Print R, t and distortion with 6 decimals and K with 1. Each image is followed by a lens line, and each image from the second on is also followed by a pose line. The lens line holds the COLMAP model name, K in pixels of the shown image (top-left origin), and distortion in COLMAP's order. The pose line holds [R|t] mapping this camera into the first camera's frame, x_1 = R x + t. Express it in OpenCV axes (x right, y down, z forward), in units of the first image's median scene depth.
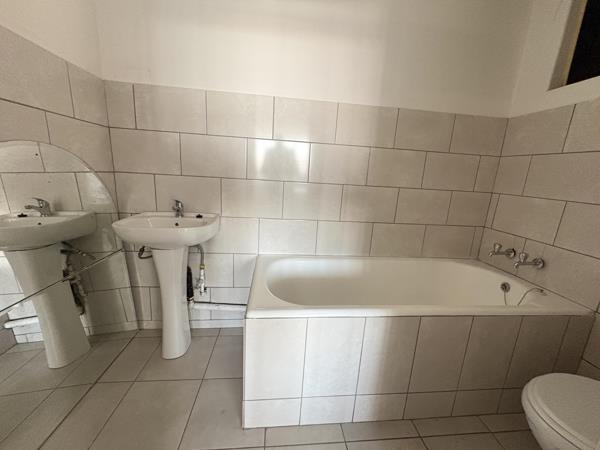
lens RADIAL K [[240.4, 0, 299.2], [0, 240.4, 225.5], [0, 0, 1]] dist [-0.002287, -0.000576]
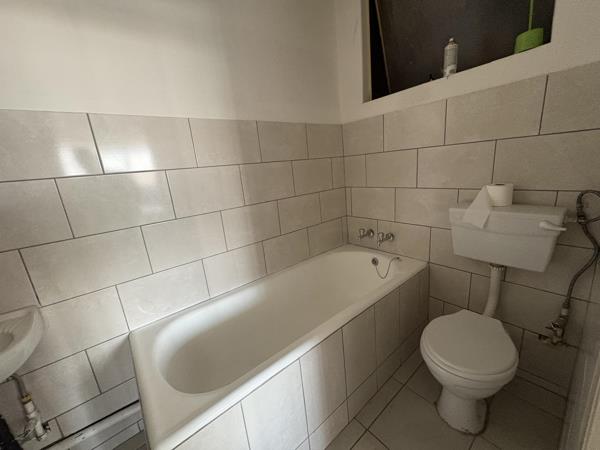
lens RADIAL K [[240.4, 0, 300.7], [0, 240.4, 224.3], [0, 0, 1]] dist [-0.002287, -0.000576]
pose [[0.820273, -0.261072, 0.508914, -0.033196], [0.258016, 0.962976, 0.078133, -0.119344], [-0.510471, 0.067218, 0.857264, 0.115620]]
